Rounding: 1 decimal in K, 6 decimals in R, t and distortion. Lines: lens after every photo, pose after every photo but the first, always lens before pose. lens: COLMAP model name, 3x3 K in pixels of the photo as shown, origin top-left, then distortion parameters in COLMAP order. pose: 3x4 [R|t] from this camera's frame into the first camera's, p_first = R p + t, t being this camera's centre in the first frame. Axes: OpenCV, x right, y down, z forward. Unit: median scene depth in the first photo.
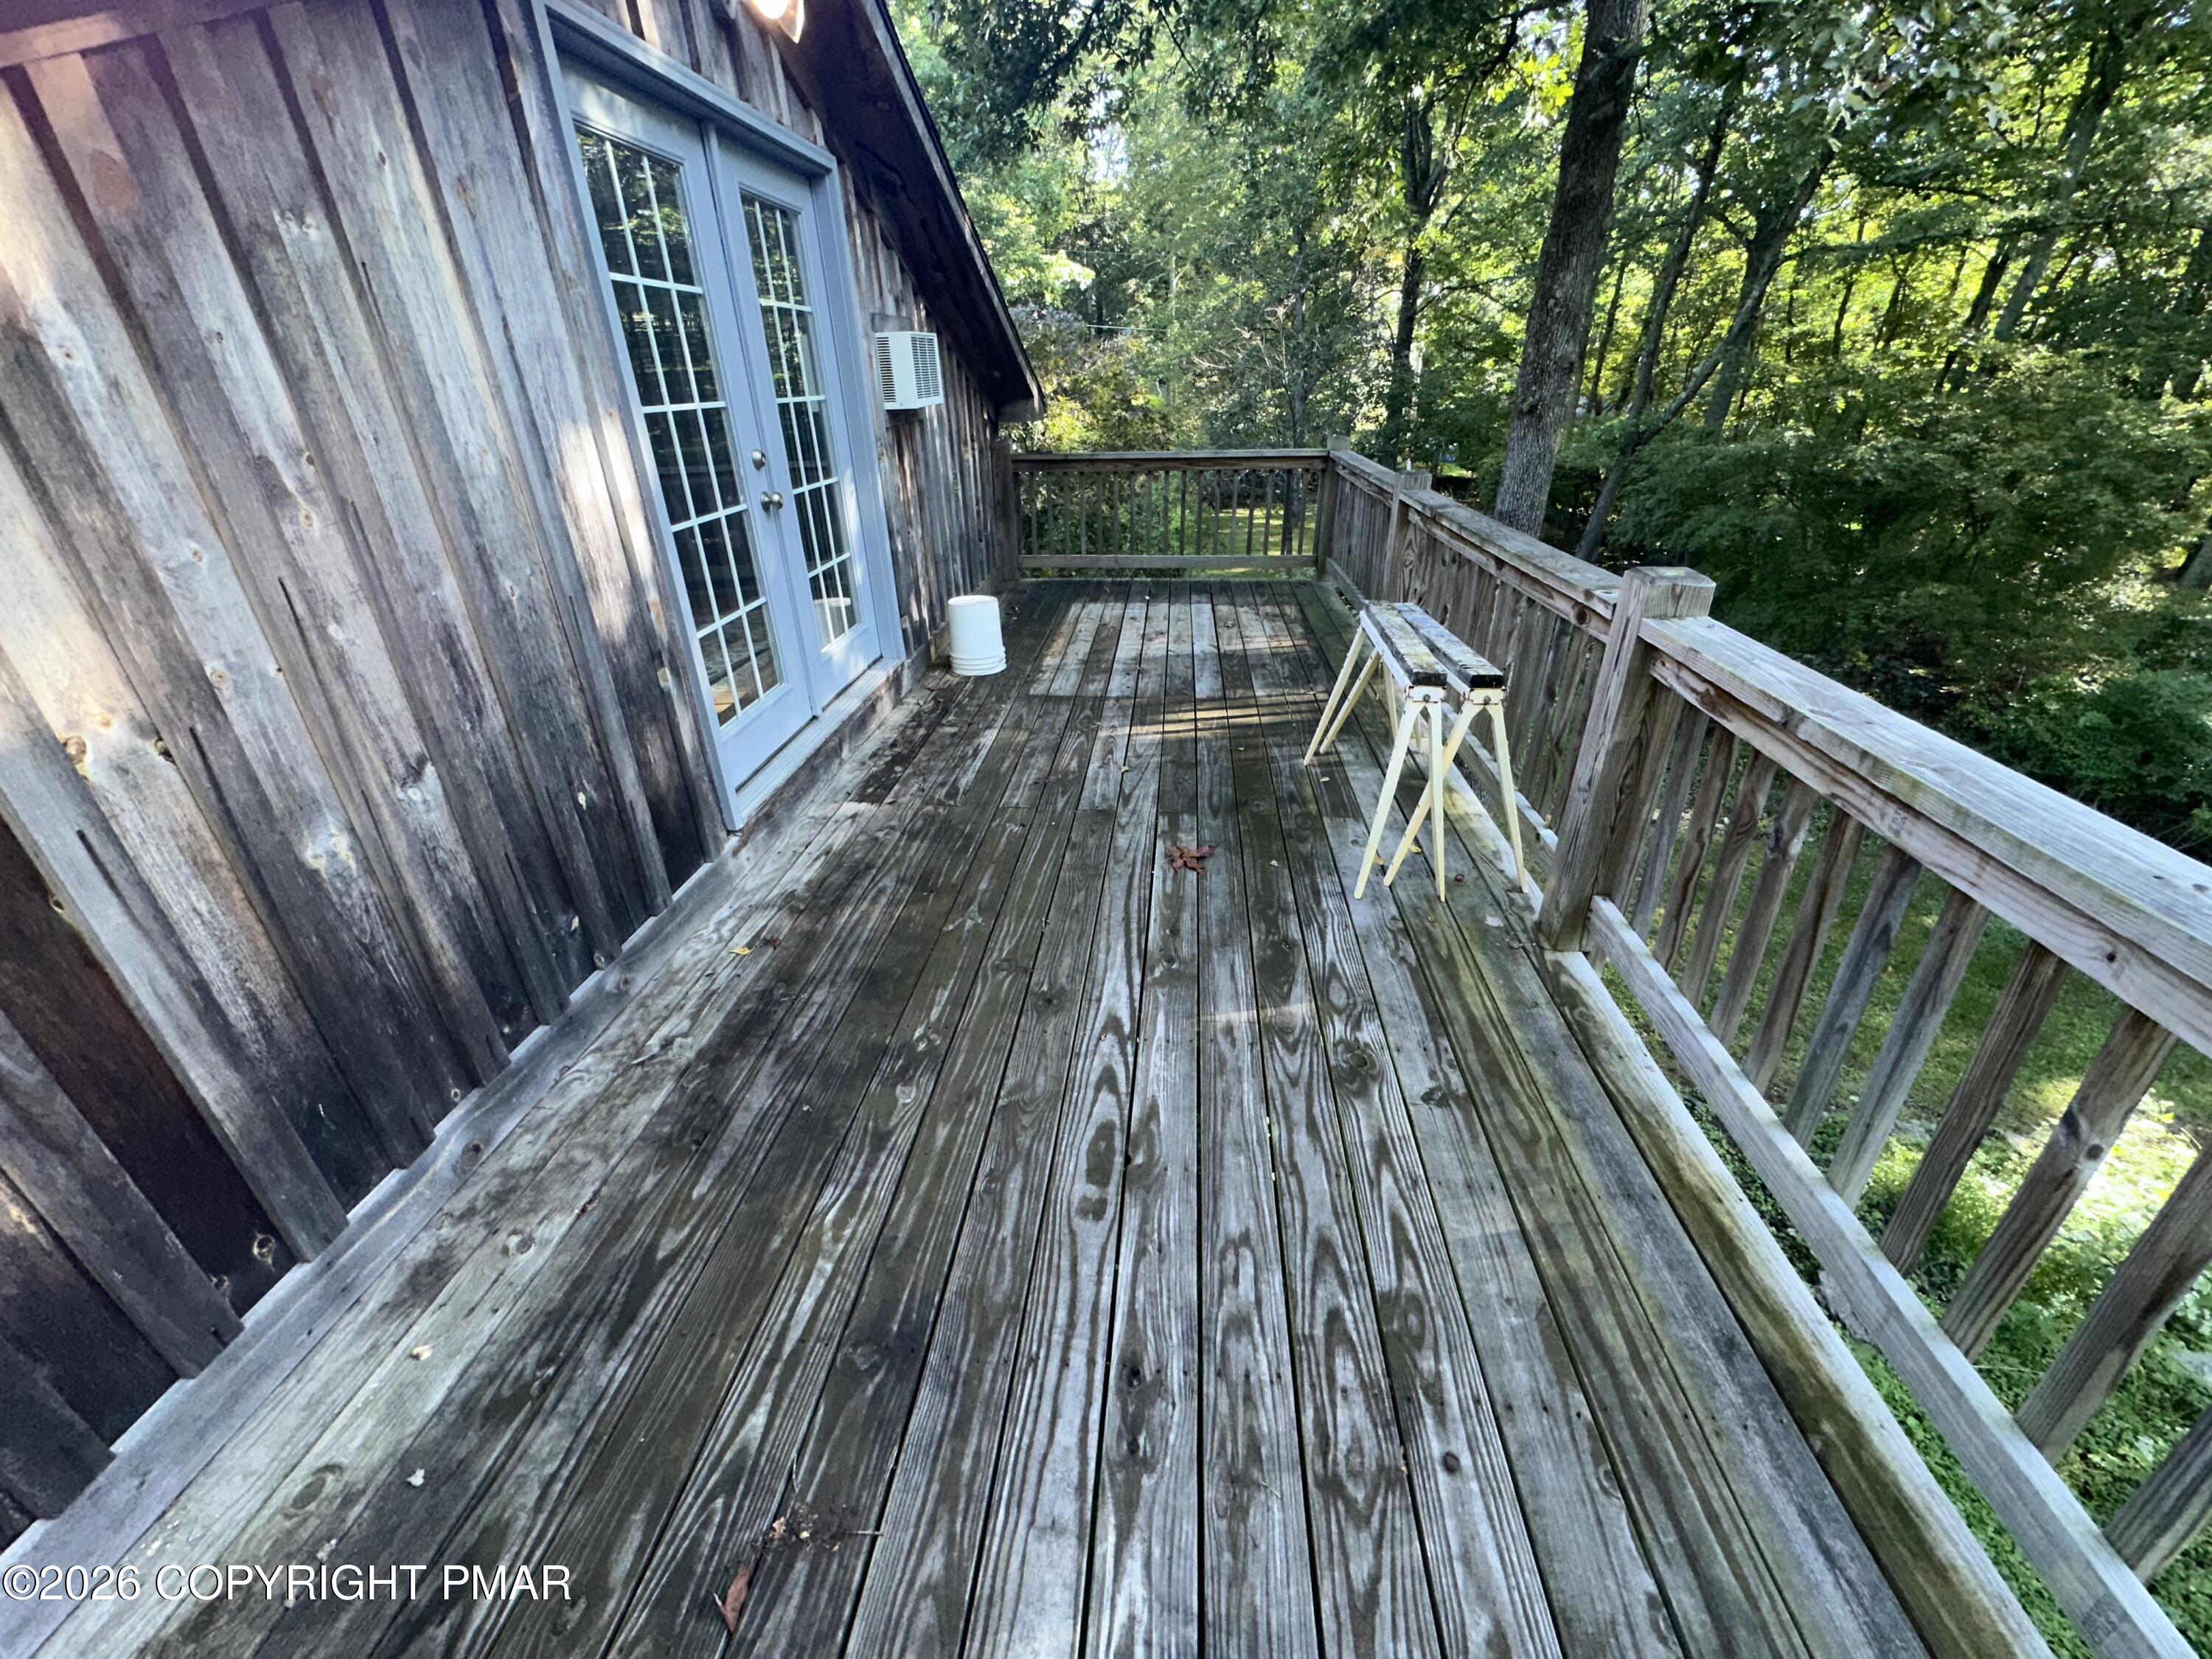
lens RADIAL K [[881.4, 0, 1111.0], [0, 881.4, 808.0], [0, 0, 1]] dist [-0.006903, 0.001329]
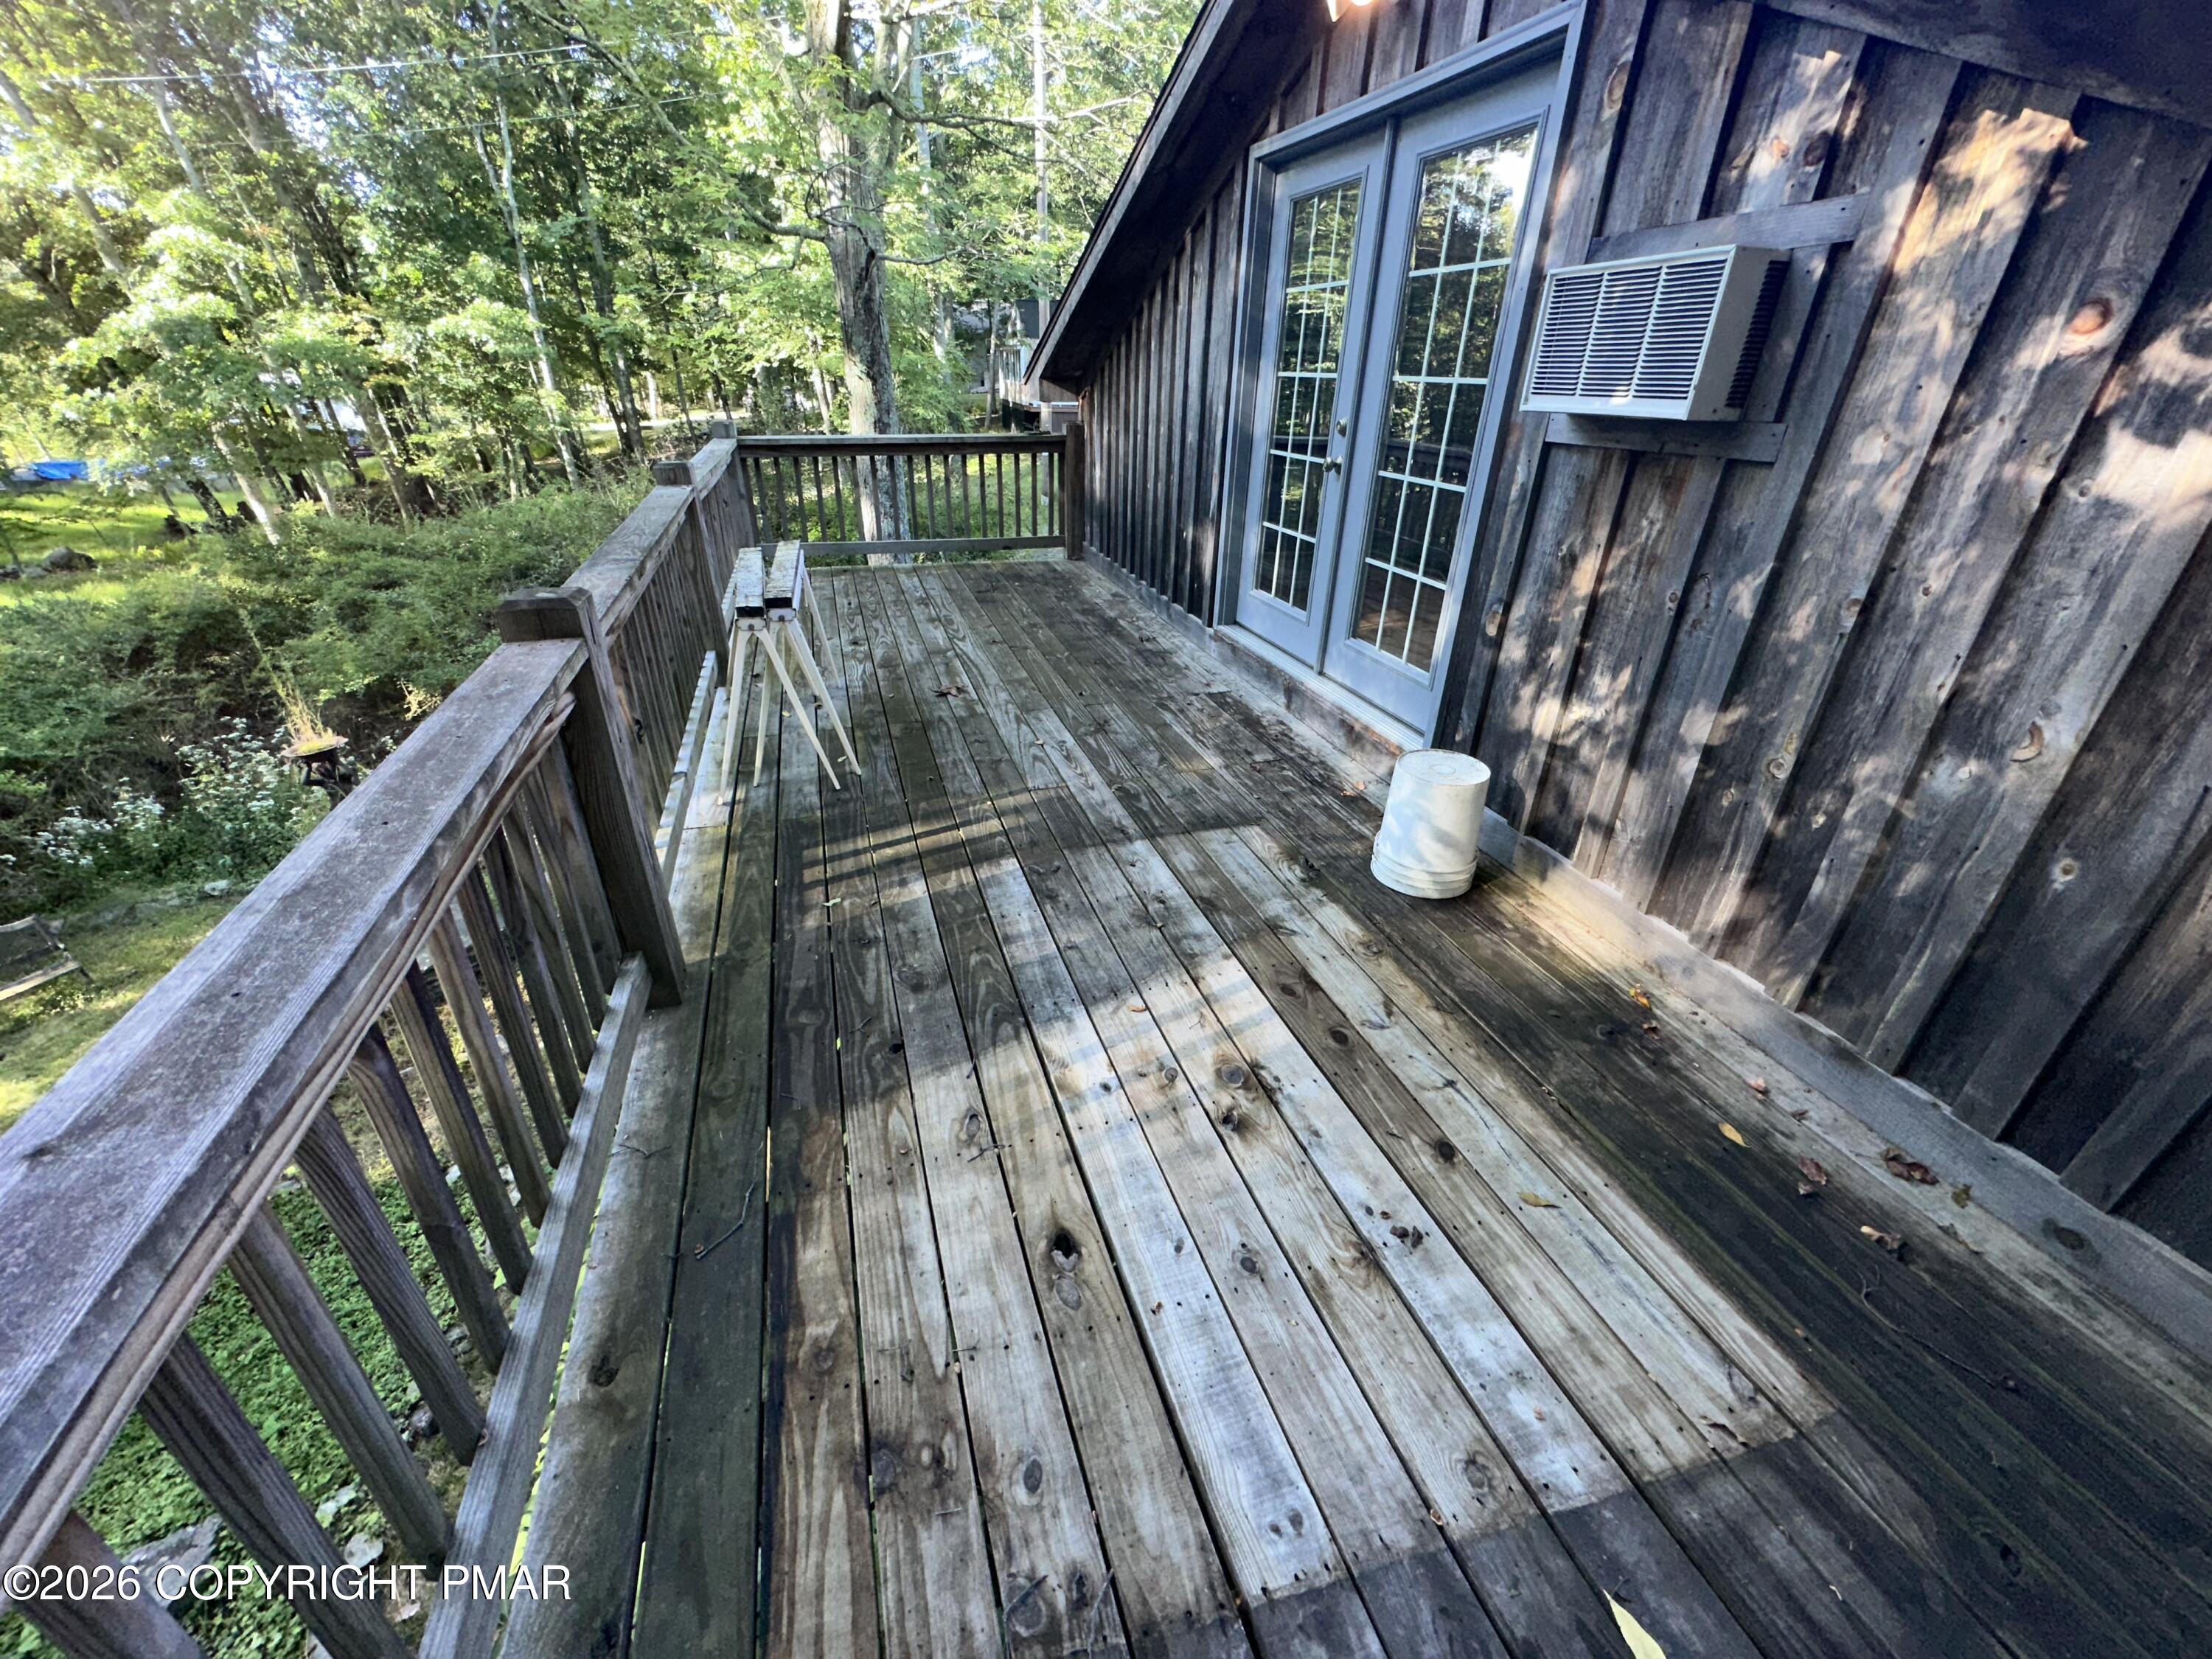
lens RADIAL K [[881.4, 0, 1109.1], [0, 881.4, 830.8], [0, 0, 1]] dist [-0.006903, 0.001329]
pose [[-0.928027, 0.176003, -0.328312, 0.282012], [-0.165315, 0.595217, 0.786376, -0.766056], [0.333821, 0.784053, -0.523282, 1.573134]]
